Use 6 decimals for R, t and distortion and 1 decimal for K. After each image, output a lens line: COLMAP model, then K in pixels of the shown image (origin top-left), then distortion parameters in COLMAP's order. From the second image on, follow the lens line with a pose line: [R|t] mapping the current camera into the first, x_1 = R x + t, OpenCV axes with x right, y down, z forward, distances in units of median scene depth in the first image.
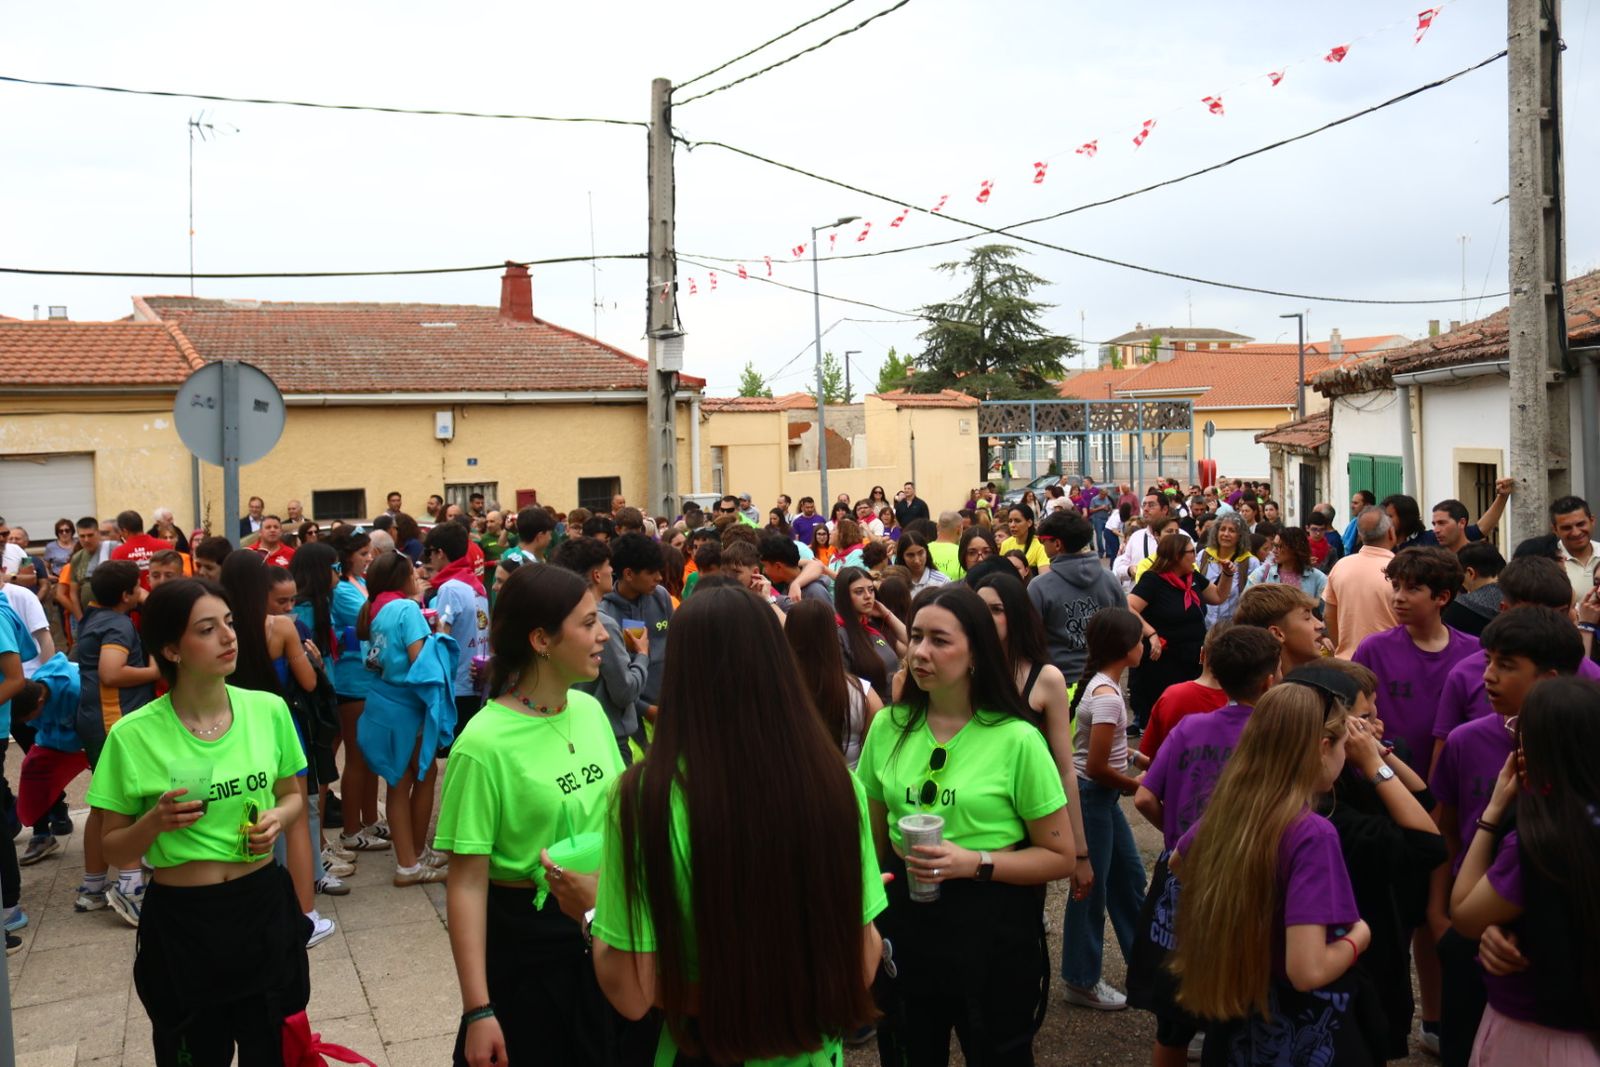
lens RADIAL K [[1381.5, 0, 775.6], [0, 1381.5, 503.8], [0, 0, 1]] dist [-0.127700, 0.002893]
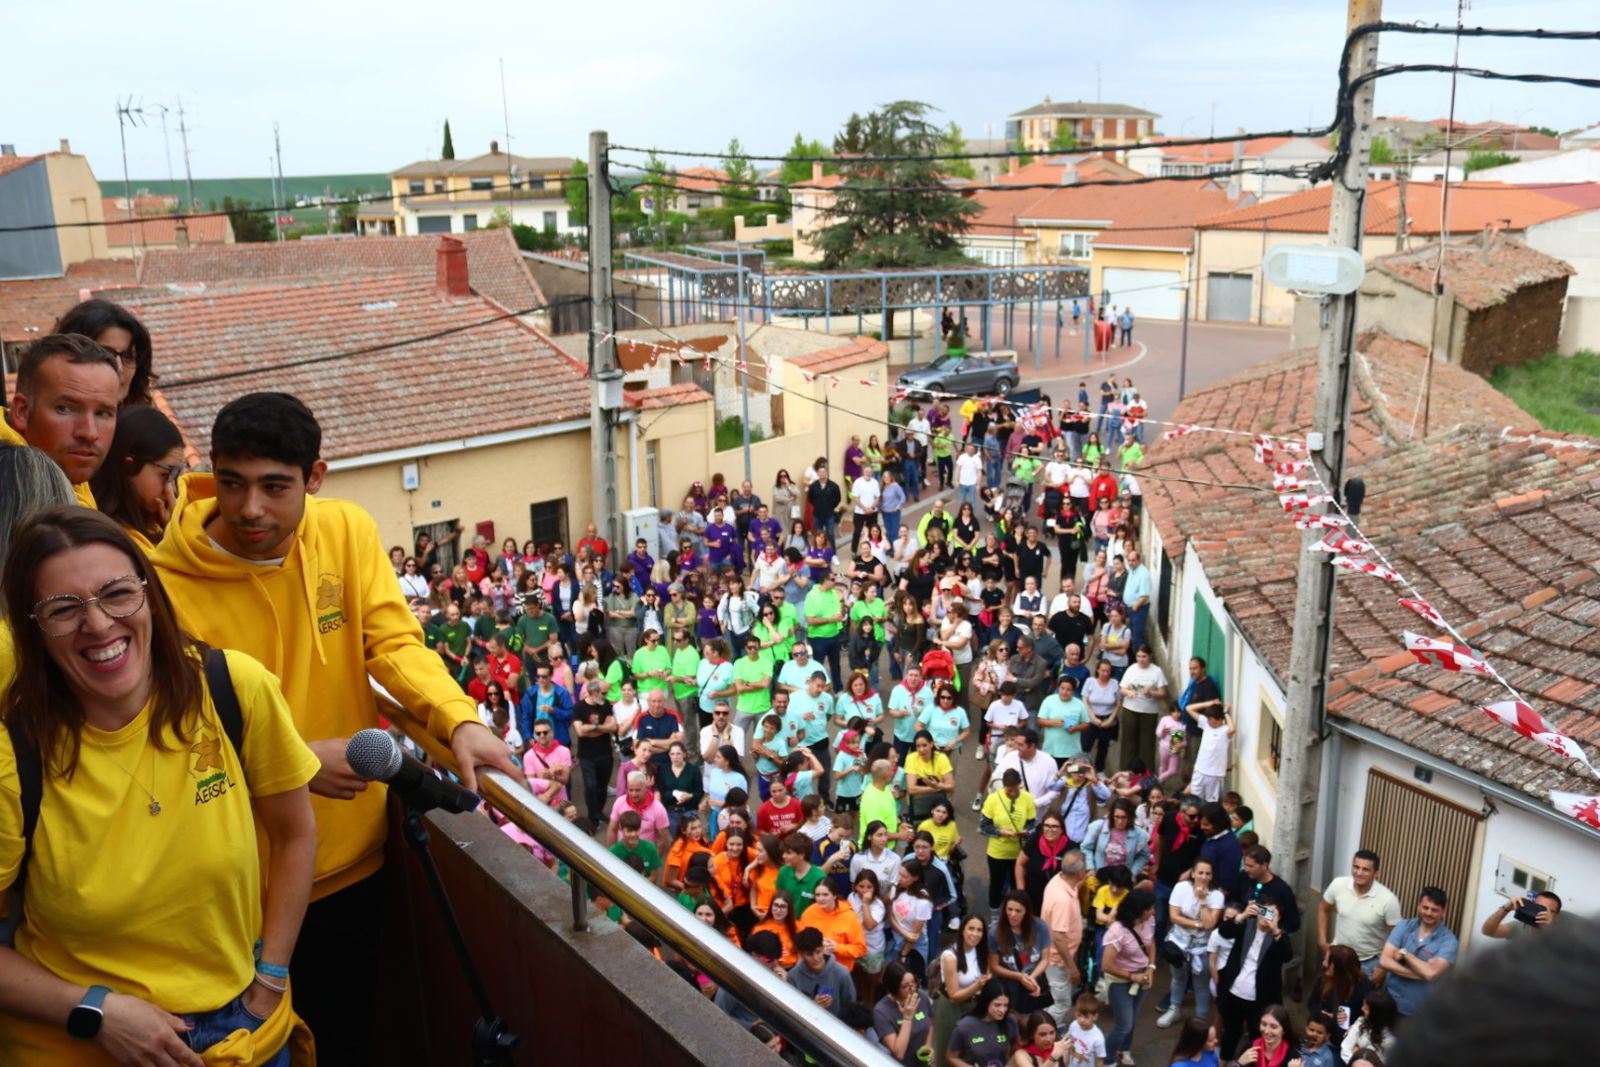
lens RADIAL K [[1441.0, 0, 801.0], [0, 1441.0, 490.5], [0, 0, 1]] dist [-0.187755, 0.150951]
pose [[0.995425, -0.006445, 0.095330, -0.035856], [-0.016004, 0.972381, 0.232852, -0.296166], [-0.094198, -0.233312, 0.967829, -0.128830]]
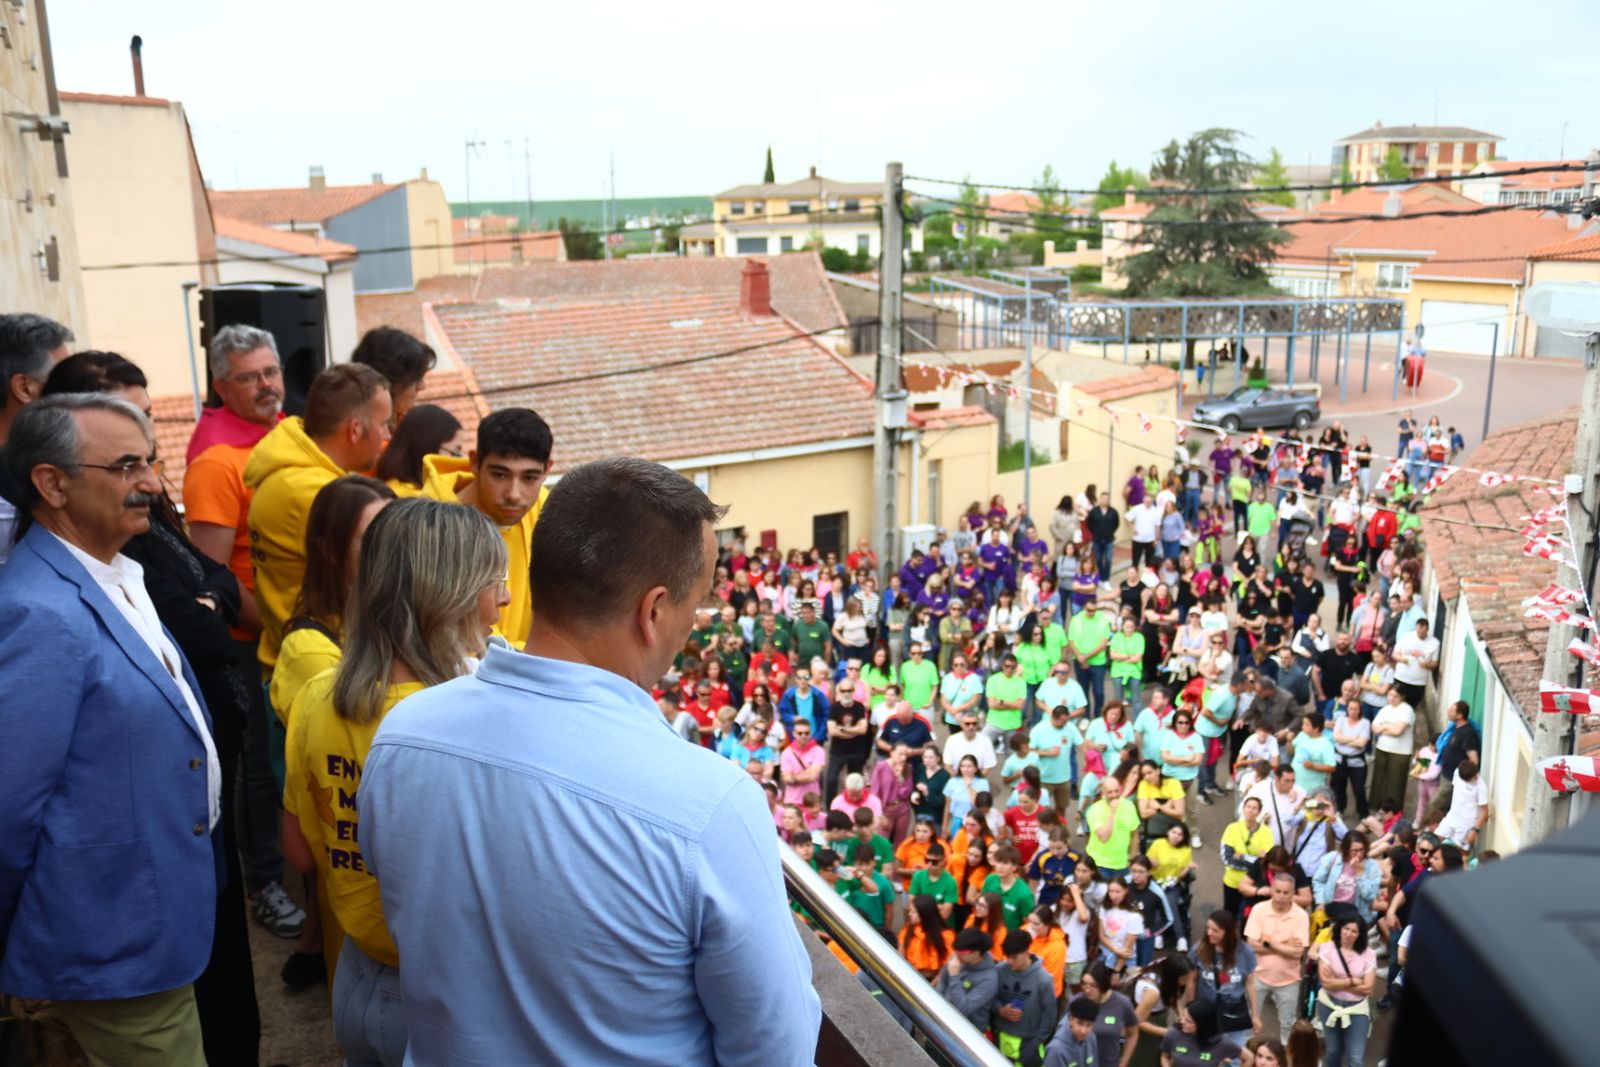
lens RADIAL K [[1437.2, 0, 752.1], [0, 1437.2, 485.9], [0, 0, 1]] dist [-0.163412, 0.111434]
pose [[0.986713, 0.038834, -0.157763, -0.003806], [-0.003529, 0.975908, 0.218152, -0.303598], [0.162434, -0.214697, 0.963079, -0.172444]]
